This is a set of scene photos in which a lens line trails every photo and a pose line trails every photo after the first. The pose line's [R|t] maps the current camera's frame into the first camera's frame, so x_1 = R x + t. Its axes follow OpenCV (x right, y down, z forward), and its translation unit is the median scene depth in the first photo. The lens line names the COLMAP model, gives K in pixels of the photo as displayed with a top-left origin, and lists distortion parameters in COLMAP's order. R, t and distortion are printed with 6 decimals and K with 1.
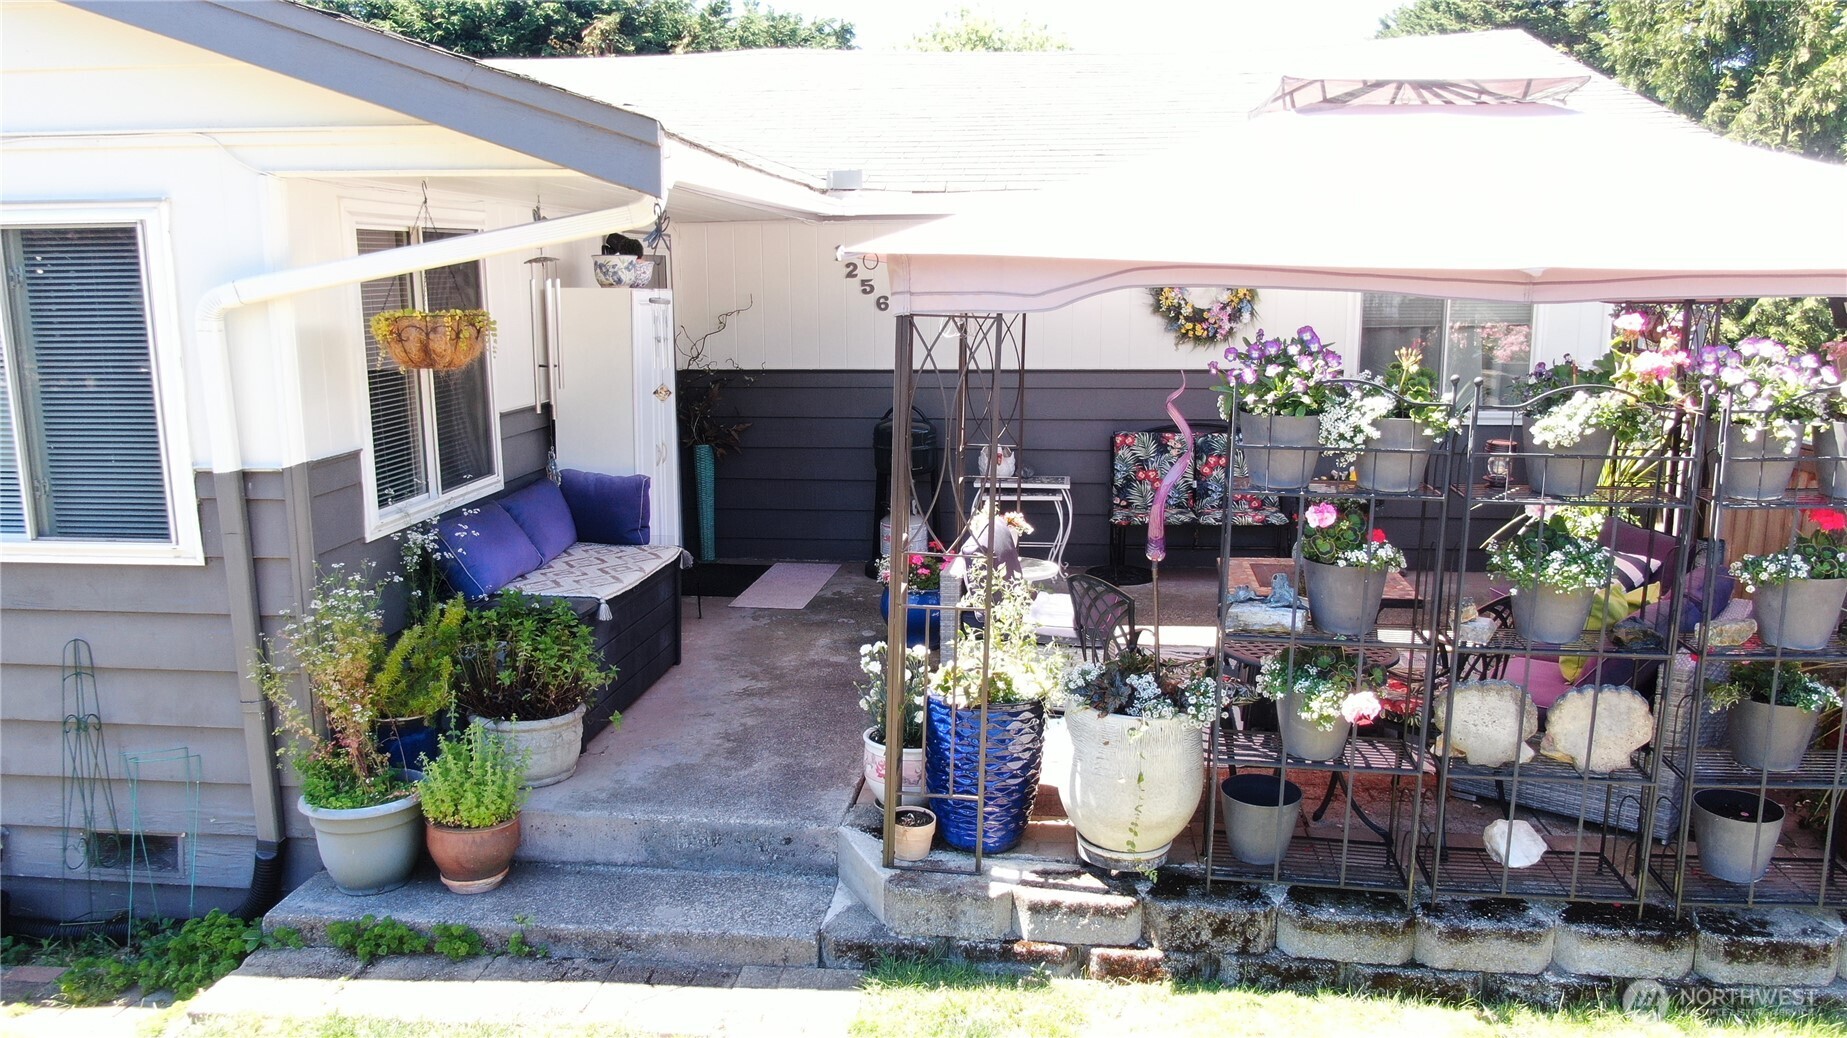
lens RADIAL K [[1347.1, 0, 923.5], [0, 1347.1, 519.0], [0, 0, 1]] dist [-0.022229, 0.005218]
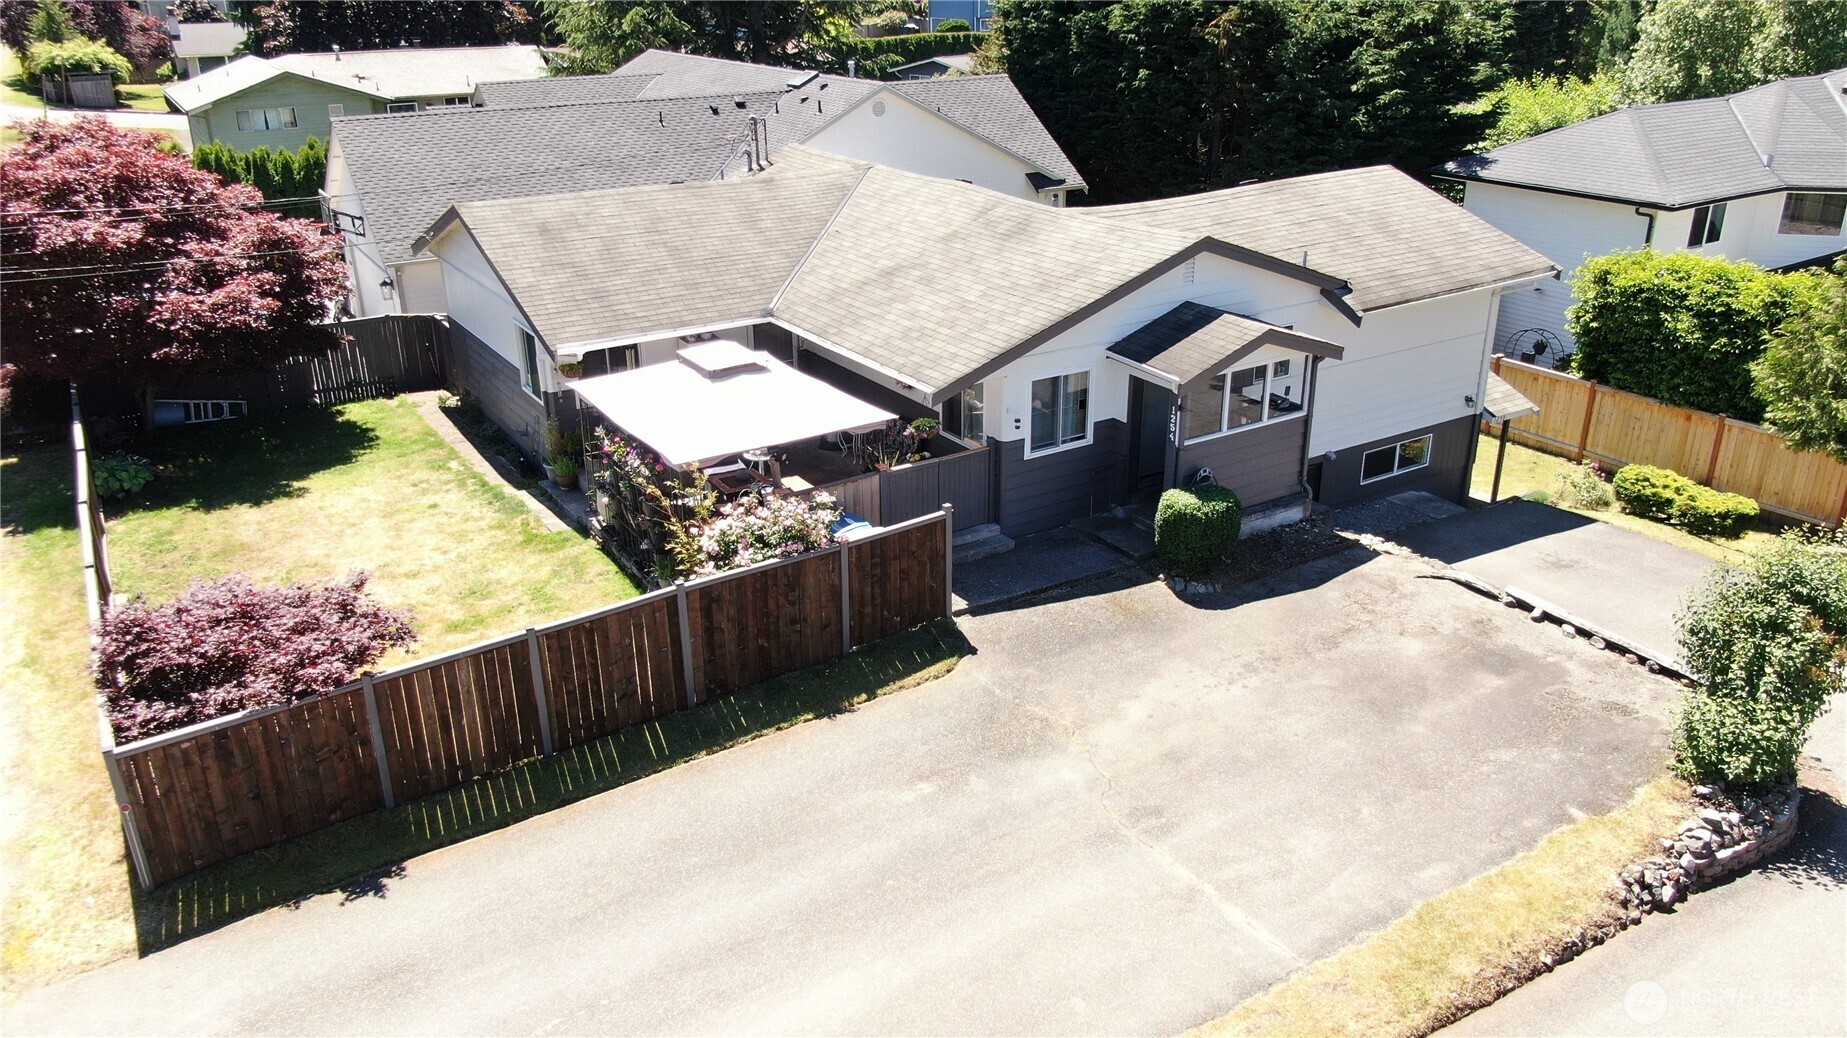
lens RADIAL K [[1347.1, 0, 923.5], [0, 1347.1, 519.0], [0, 0, 1]] dist [-0.022229, 0.005218]
pose [[0.622518, 0.299881, -0.722871, 4.095368], [-0.132305, 0.950704, 0.280459, -1.168218], [0.771341, -0.078951, 0.631507, -1.045061]]
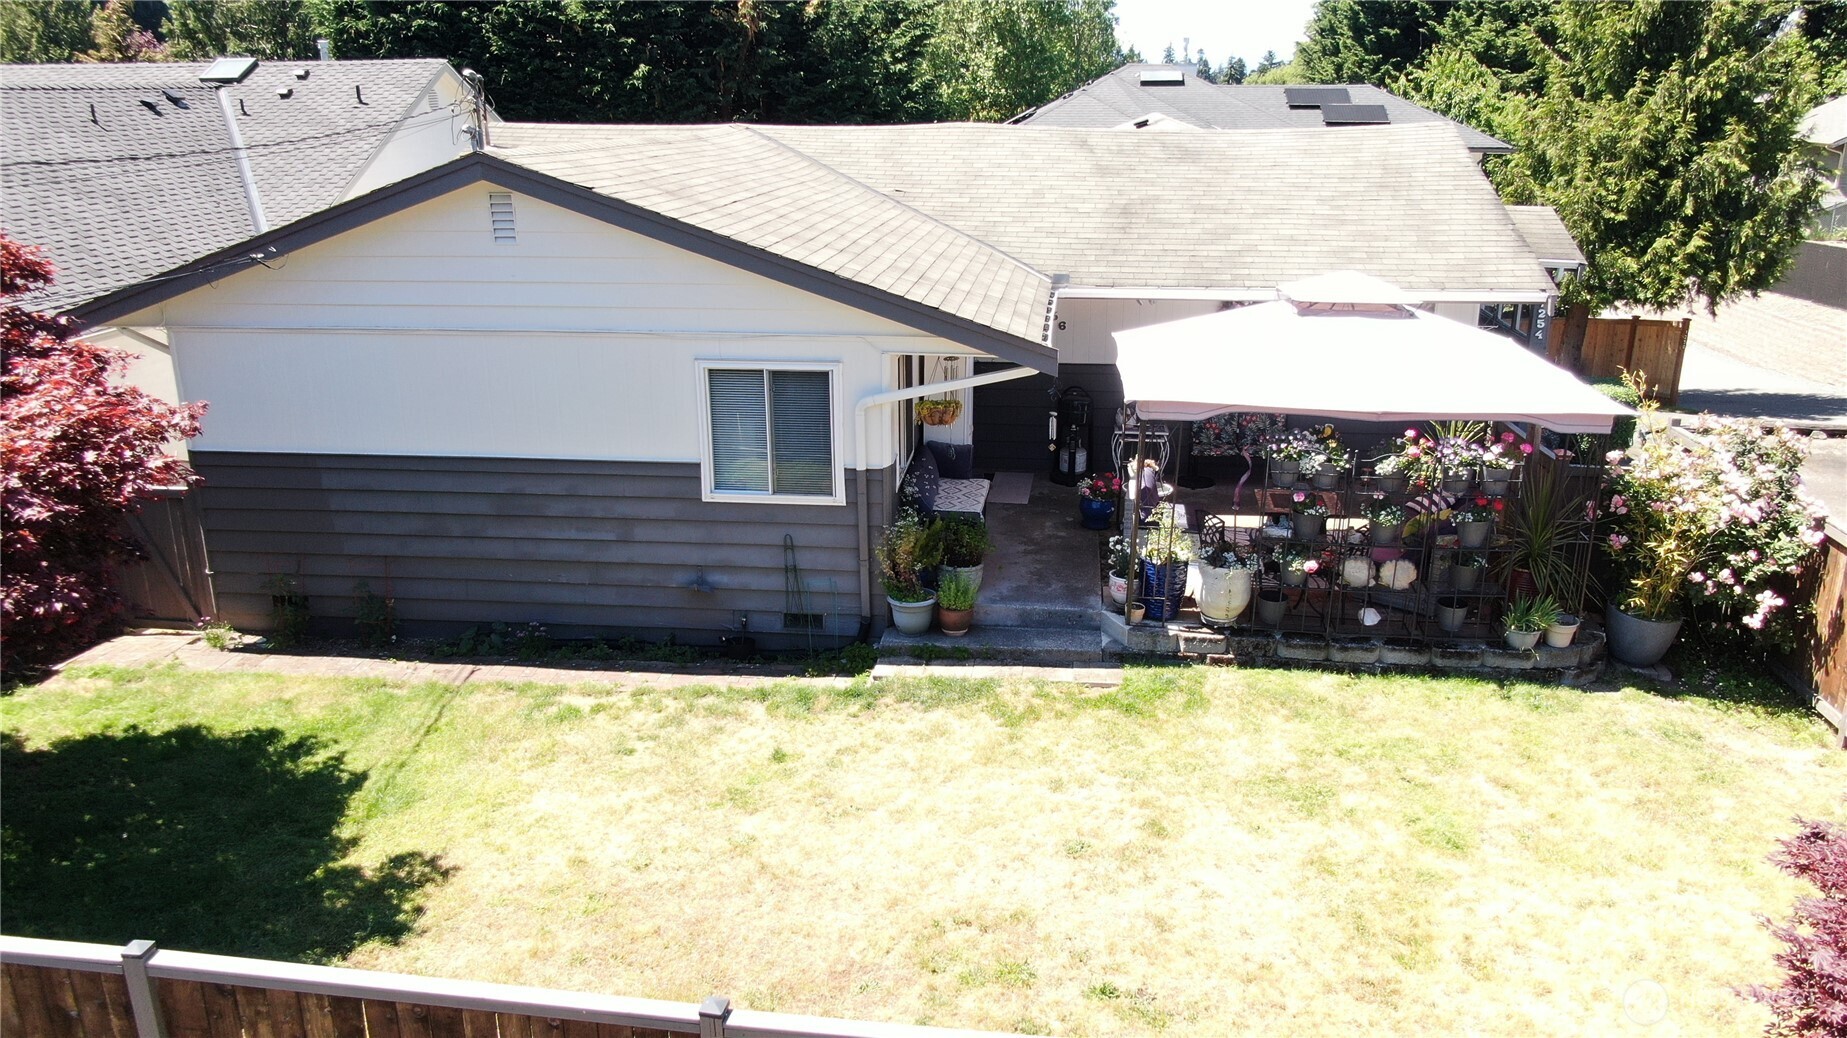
lens RADIAL K [[1347.1, 0, 923.5], [0, 1347.1, 519.0], [0, 0, 1]] dist [-0.022229, 0.005218]
pose [[0.999991, 0.003417, -0.002568, -0.416214], [-0.003055, 0.991529, 0.129851, -0.280606], [0.002990, -0.129842, 0.991530, -1.554322]]
